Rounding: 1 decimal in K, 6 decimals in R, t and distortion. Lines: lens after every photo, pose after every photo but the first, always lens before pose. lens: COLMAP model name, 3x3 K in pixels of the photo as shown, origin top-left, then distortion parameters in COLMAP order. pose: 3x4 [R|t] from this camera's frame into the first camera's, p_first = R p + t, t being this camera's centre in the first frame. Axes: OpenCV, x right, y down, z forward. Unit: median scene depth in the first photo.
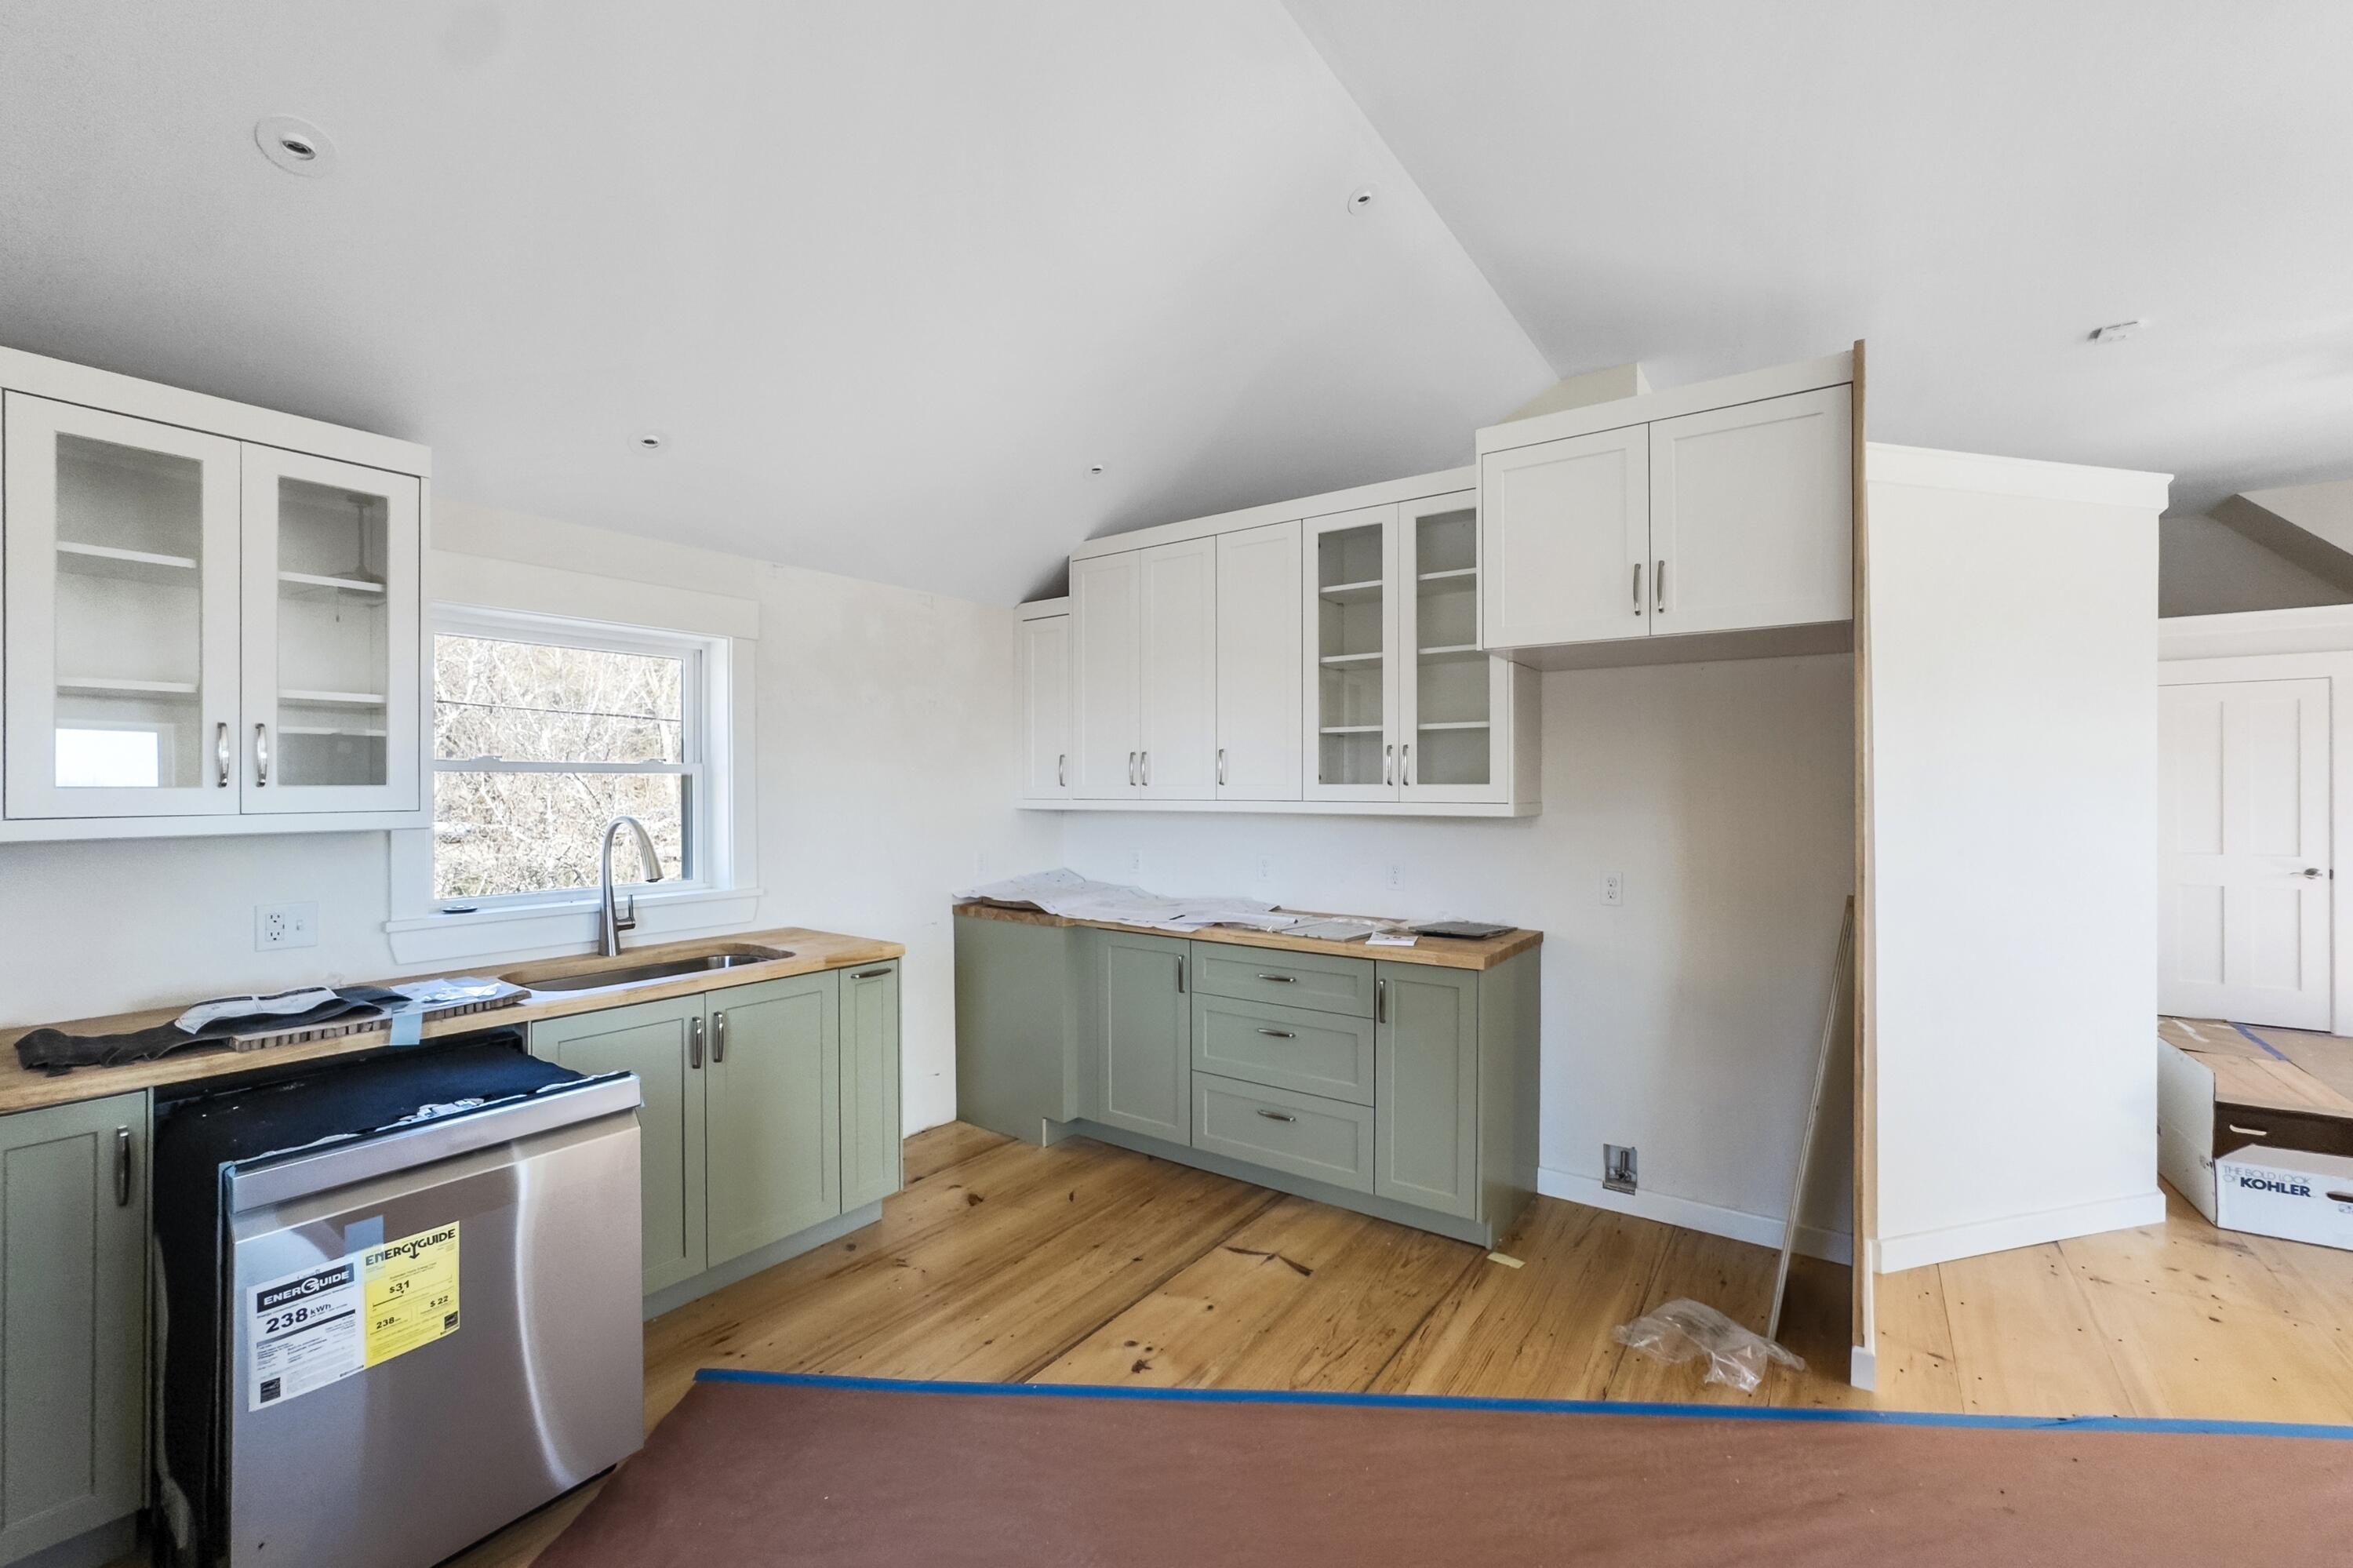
lens RADIAL K [[964.4, 0, 1173.4], [0, 964.4, 781.6], [0, 0, 1]] dist [-0.059663, 0.028805]
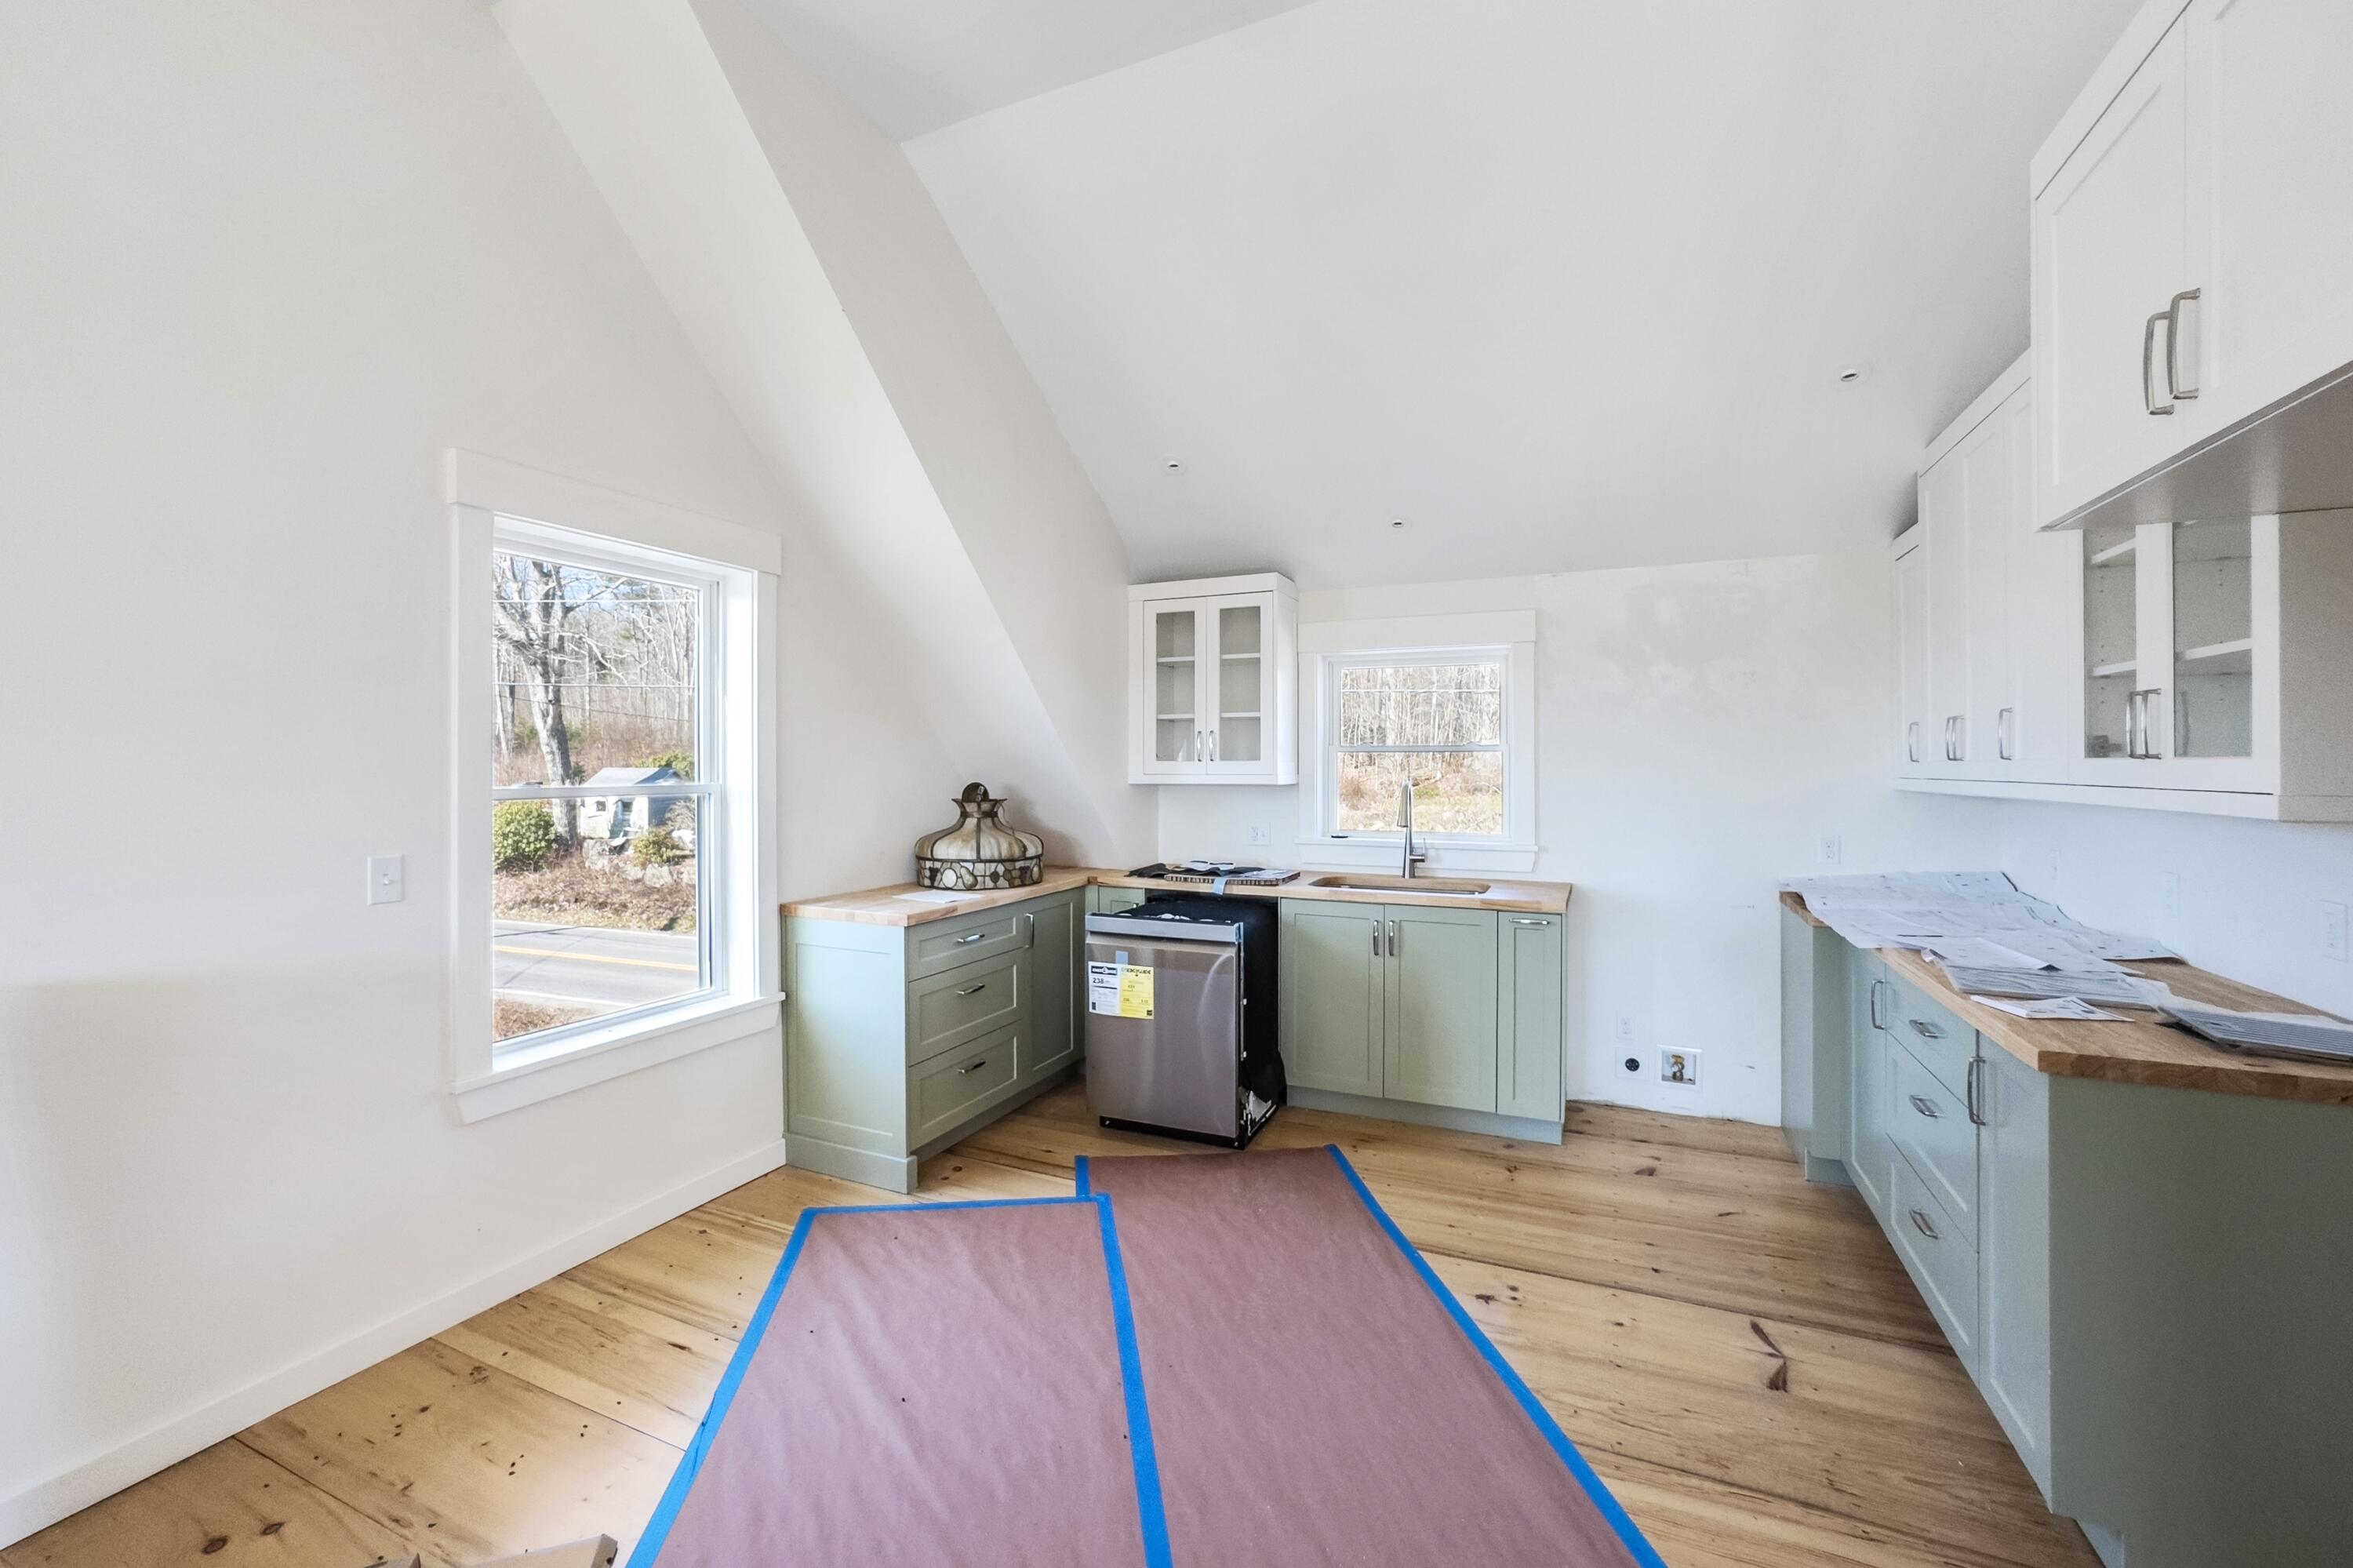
lens RADIAL K [[966.2, 0, 1177.1], [0, 966.2, 760.7], [0, 0, 1]] dist [-0.001635, 0.000137]
pose [[0.205057, -0.000527, -0.978750, 0.920501], [0.004111, 0.999991, 0.000323, 0.002161], [0.978741, -0.004090, 0.205058, 0.408119]]
